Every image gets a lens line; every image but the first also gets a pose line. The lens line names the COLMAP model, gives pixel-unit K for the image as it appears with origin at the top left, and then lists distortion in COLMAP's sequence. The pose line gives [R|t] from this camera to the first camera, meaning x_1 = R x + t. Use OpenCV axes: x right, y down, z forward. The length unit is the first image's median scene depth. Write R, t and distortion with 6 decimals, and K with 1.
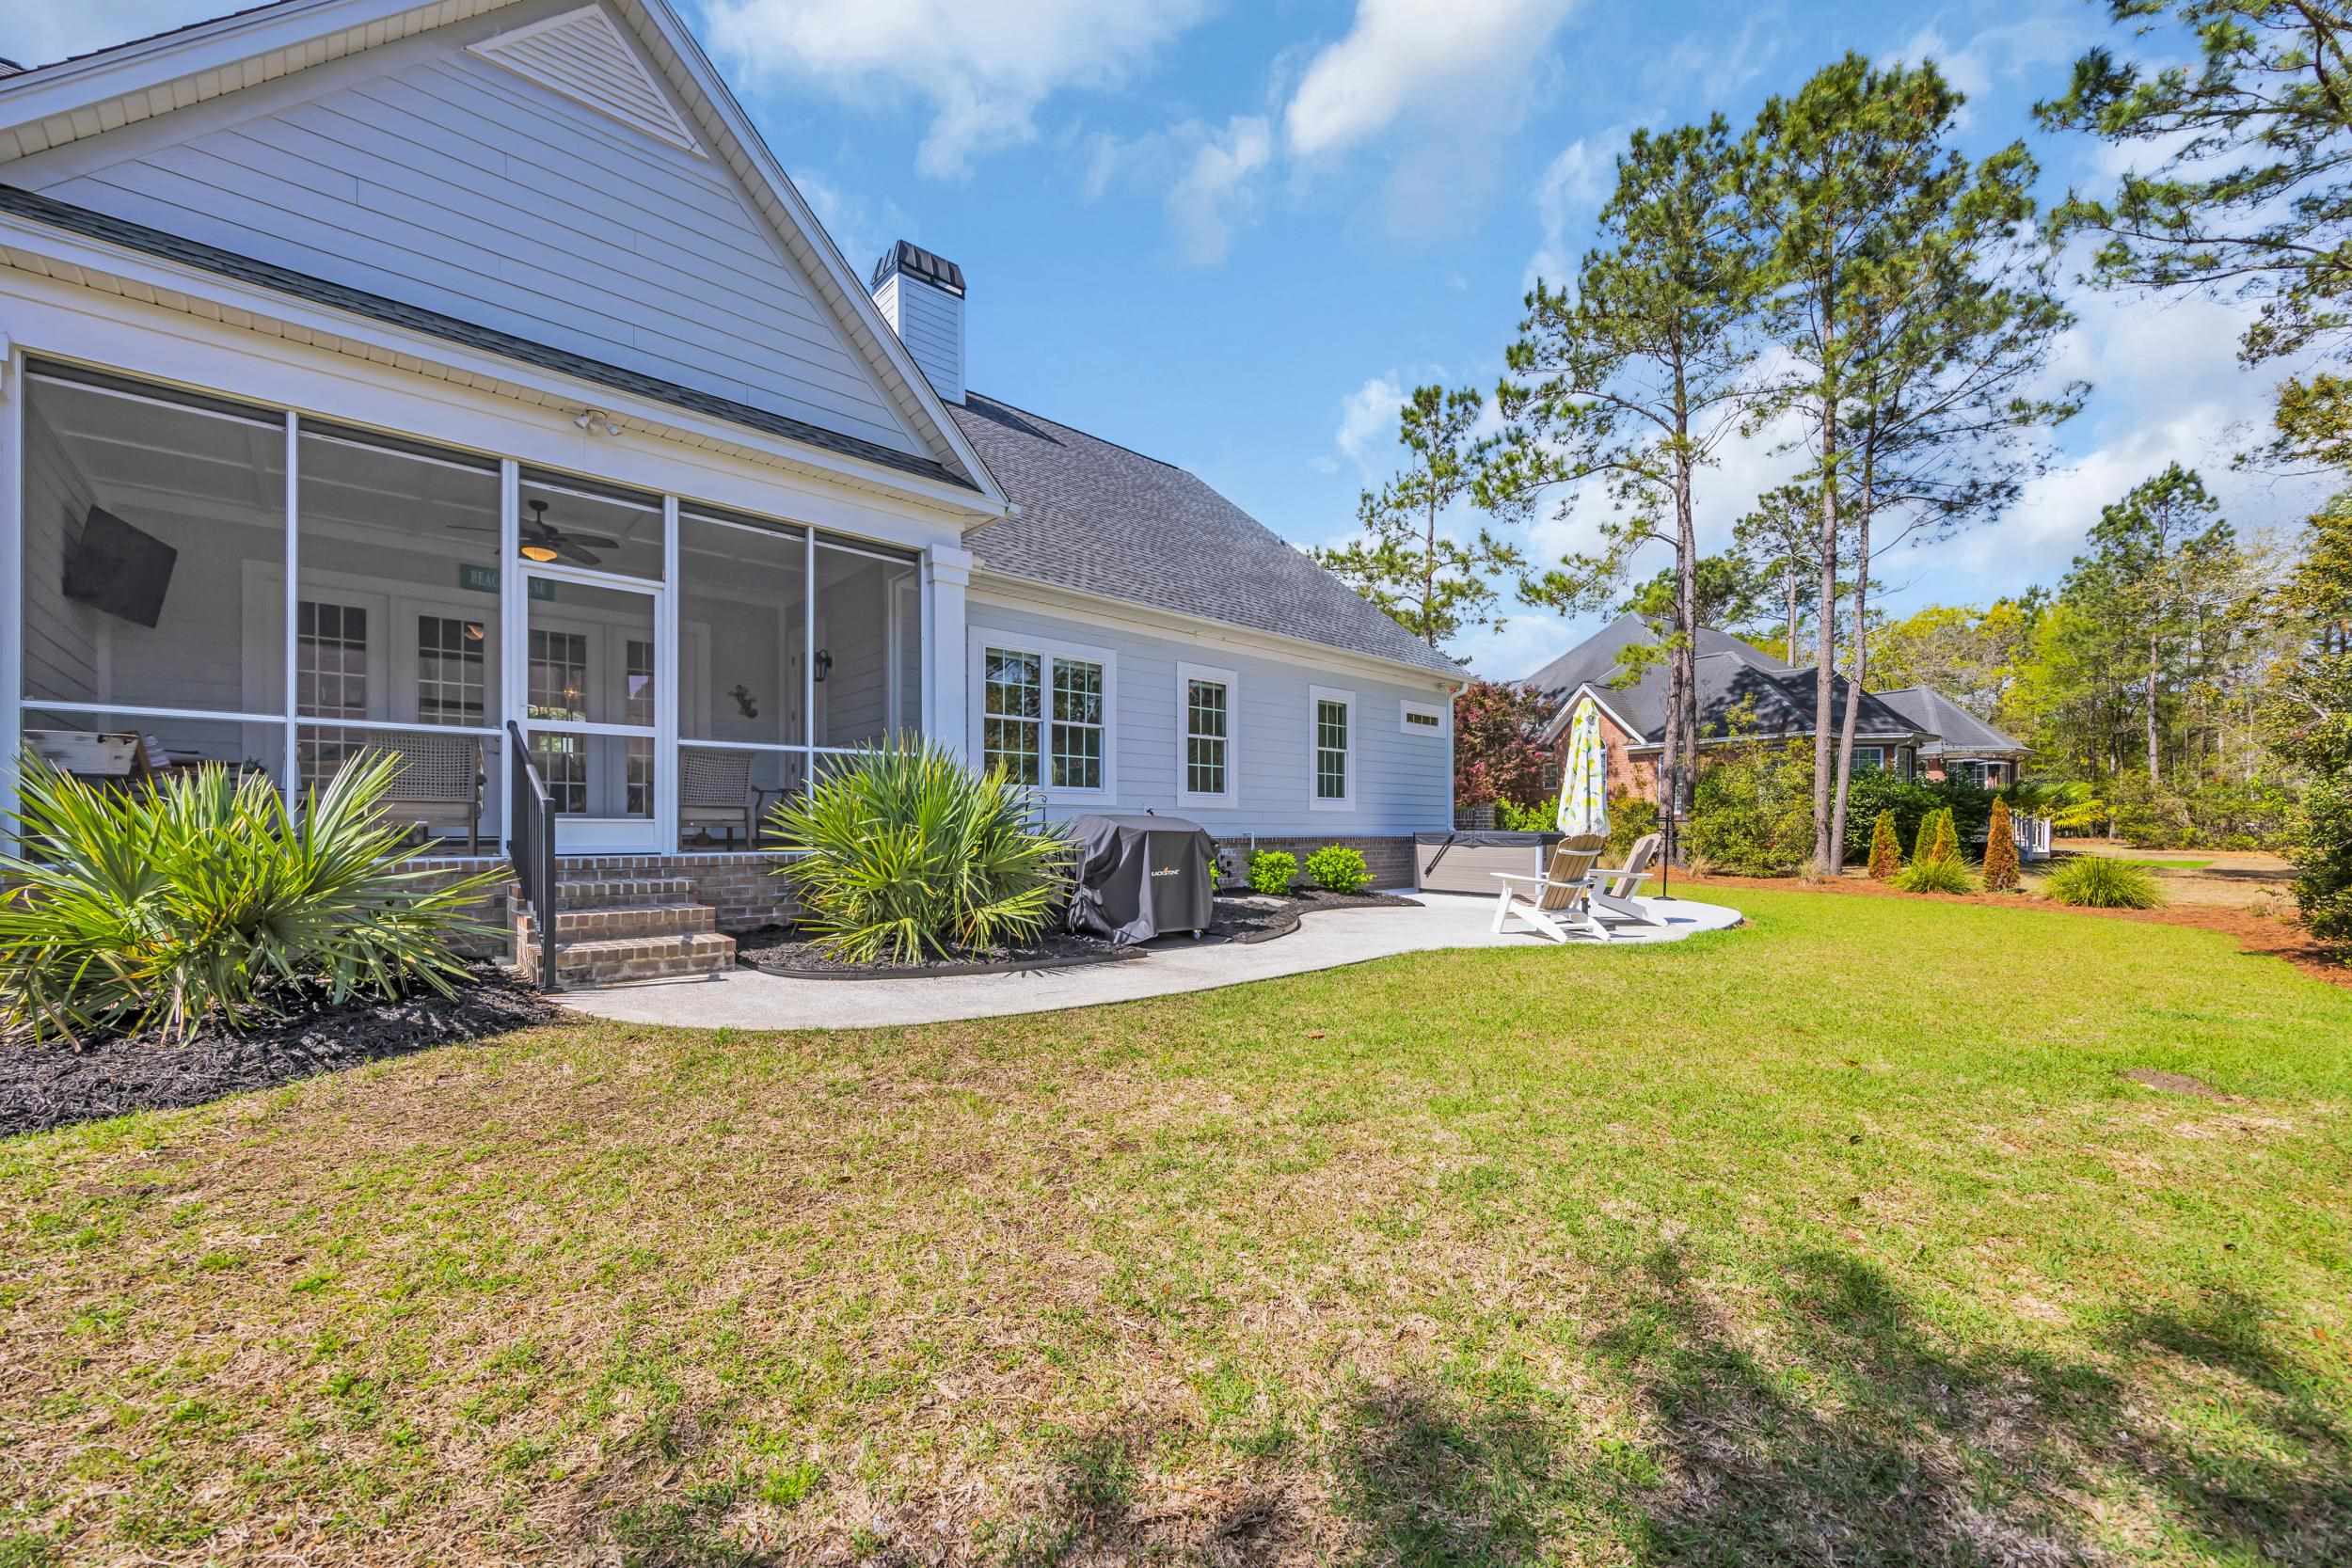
lens RADIAL K [[908.0, 0, 1159.5], [0, 908.0, 800.5], [0, 0, 1]] dist [-0.000775, 0.000078]
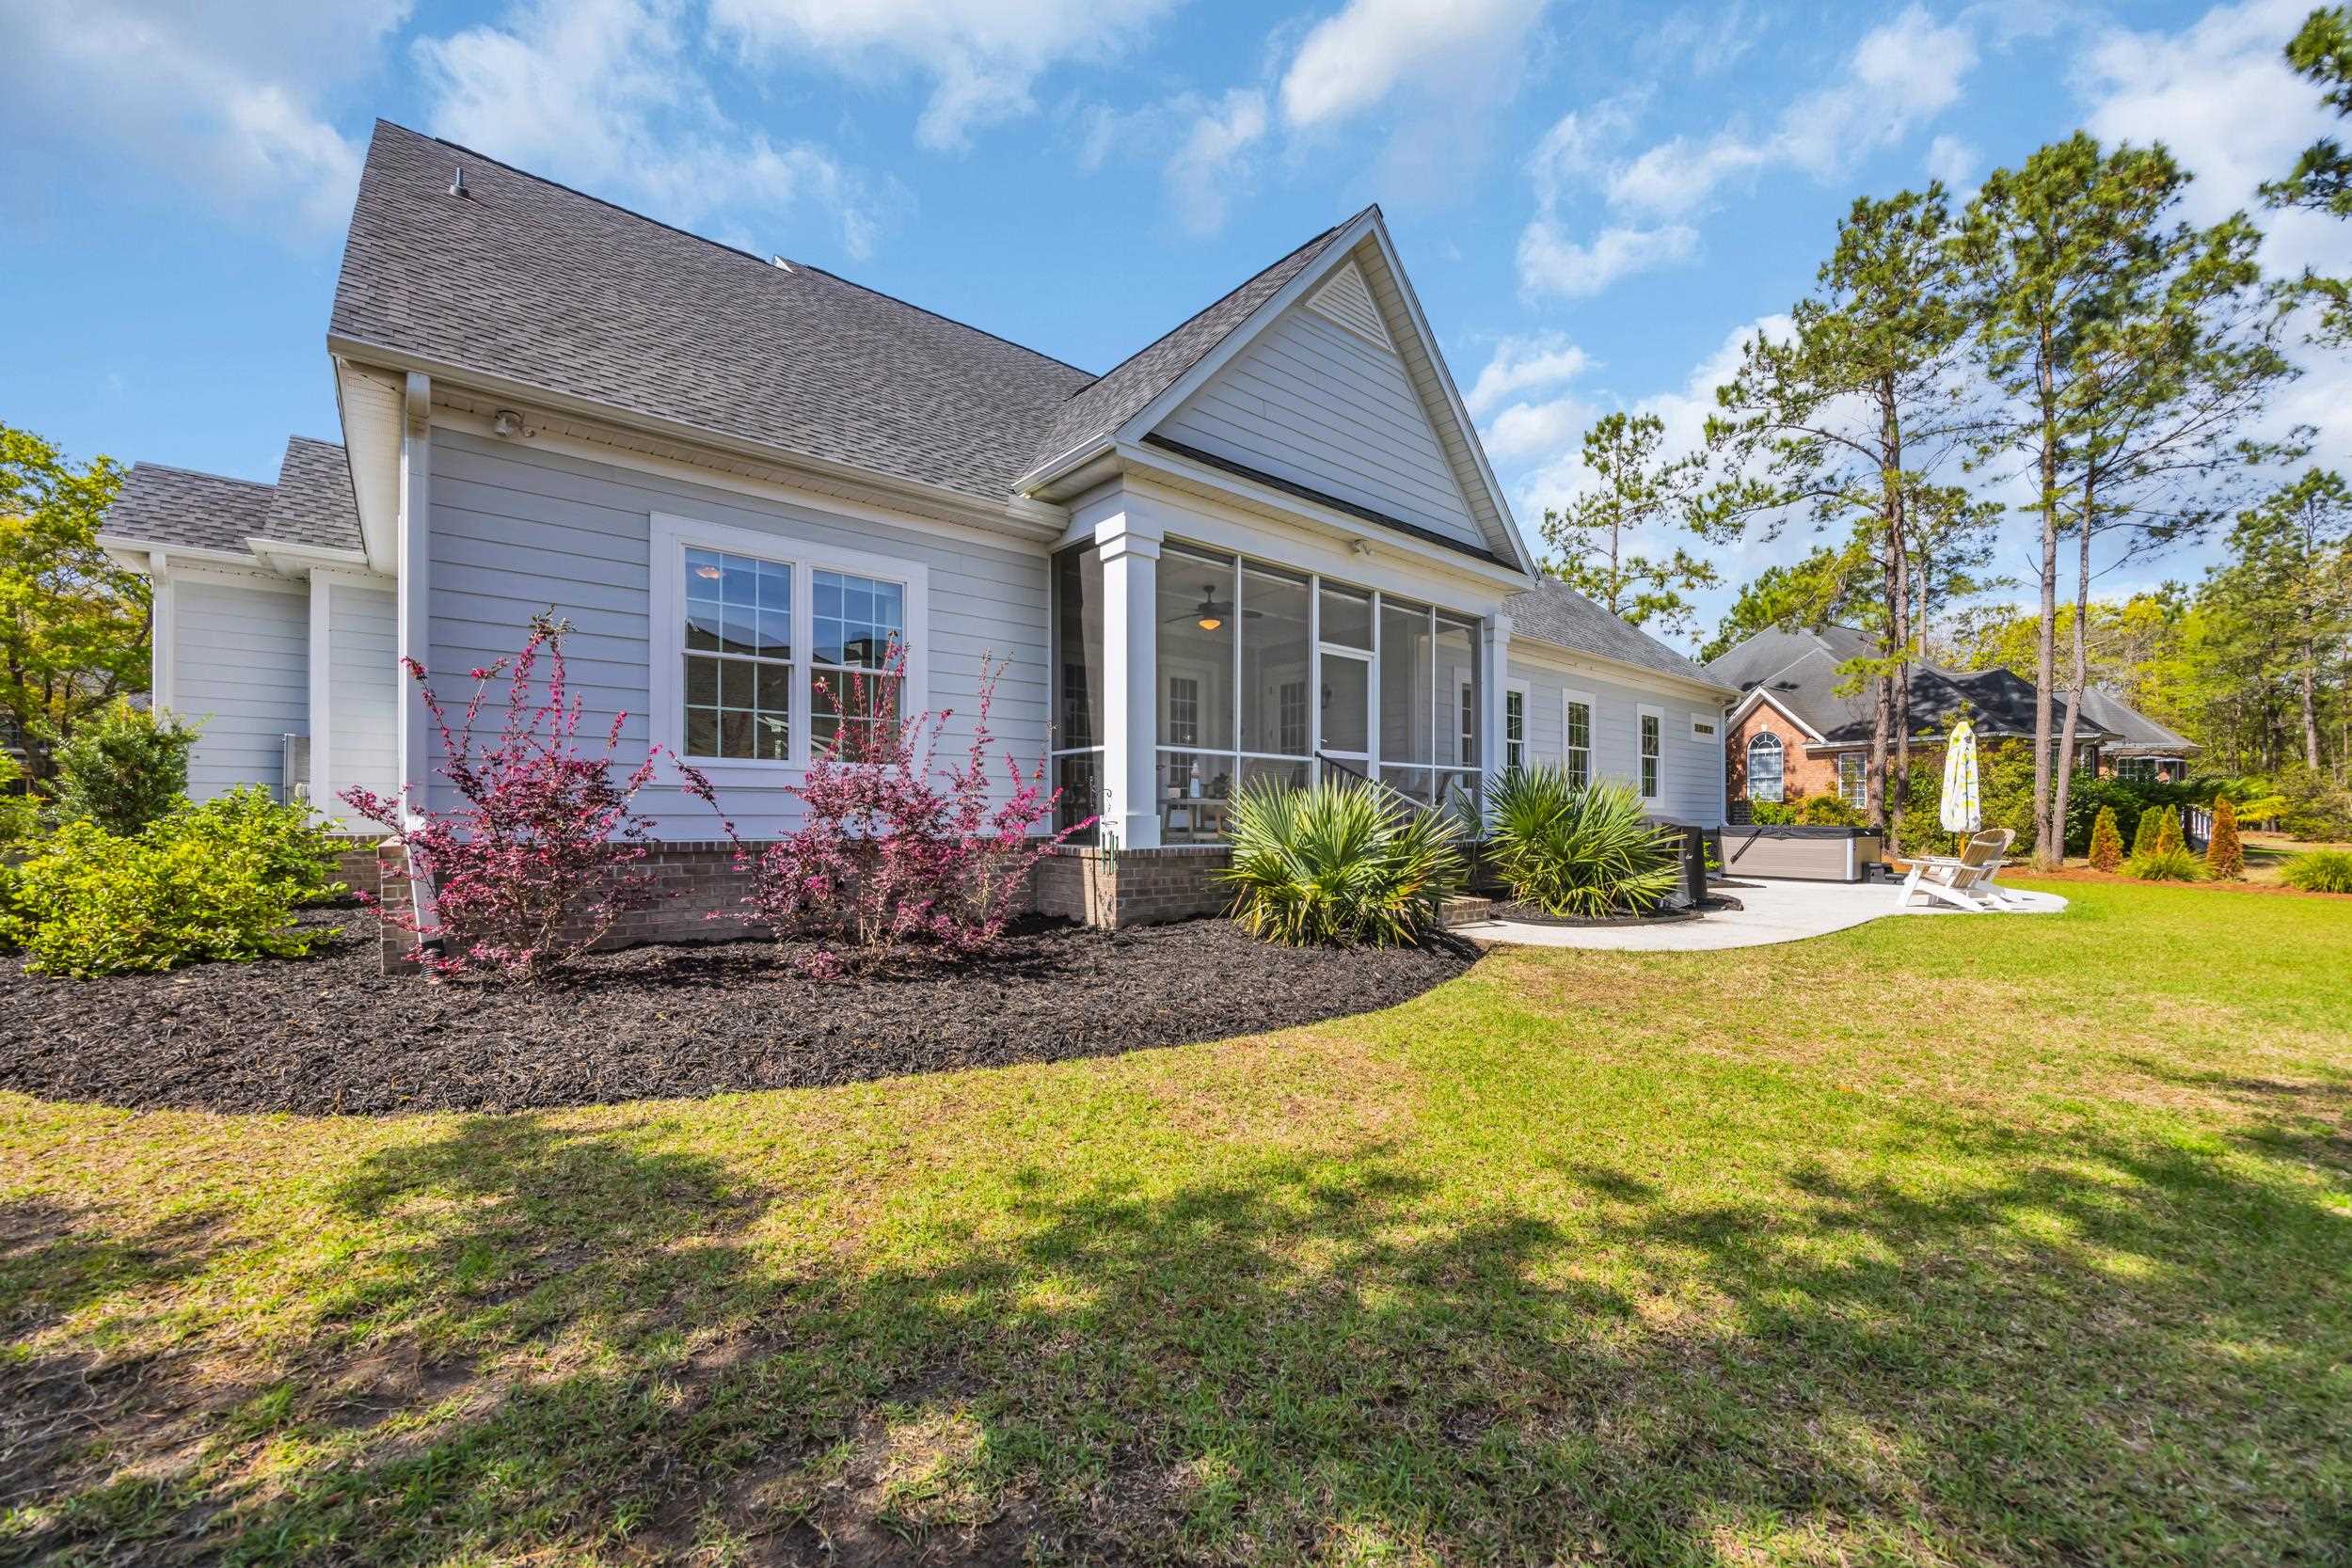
lens RADIAL K [[889.4, 0, 1173.2], [0, 889.4, 787.5], [0, 0, 1]] dist [0.002295, -0.001891]
pose [[0.998497, -0.000513, -0.054796, -0.285714], [0.000258, 0.999989, -0.004658, -0.007766], [0.054798, 0.004637, 0.998487, -0.151633]]
